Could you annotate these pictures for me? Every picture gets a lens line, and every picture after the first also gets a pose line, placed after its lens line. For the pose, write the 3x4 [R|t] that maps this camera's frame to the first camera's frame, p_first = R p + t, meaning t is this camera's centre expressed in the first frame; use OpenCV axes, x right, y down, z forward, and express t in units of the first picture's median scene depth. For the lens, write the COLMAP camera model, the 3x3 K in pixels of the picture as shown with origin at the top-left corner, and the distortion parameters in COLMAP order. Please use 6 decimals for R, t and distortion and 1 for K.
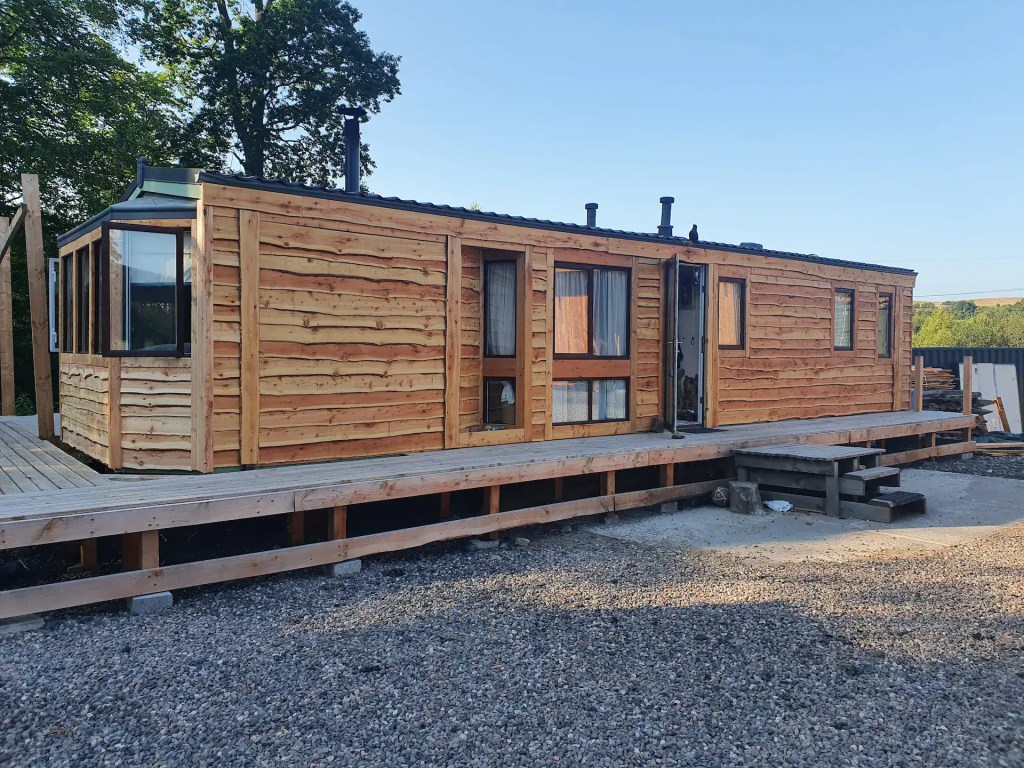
lens RADIAL K [[823.9, 0, 512.0], [0, 823.9, 384.0], [0, 0, 1]] dist [0.008750, -0.007992]
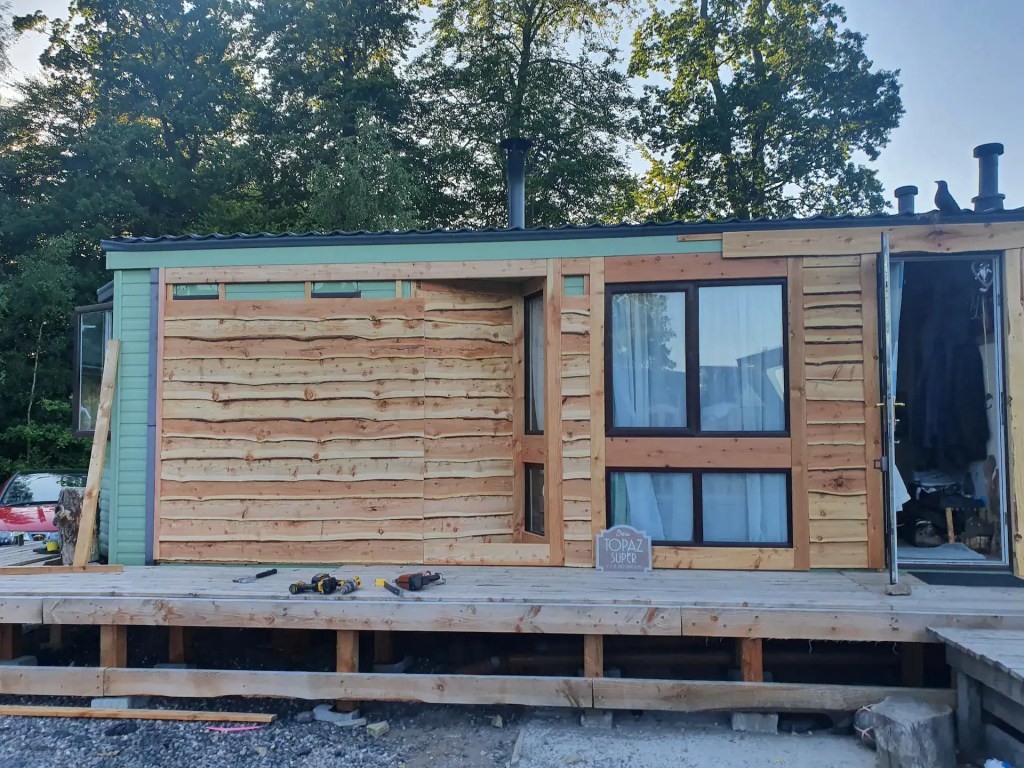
lens RADIAL K [[823.9, 0, 512.0], [0, 823.9, 384.0], [0, 0, 1]] dist [0.008750, -0.007992]
pose [[0.697964, -0.053430, -0.714137, 0.510310], [-0.019151, 0.995464, -0.093195, -0.011907], [0.715877, 0.078723, 0.693774, 0.569700]]
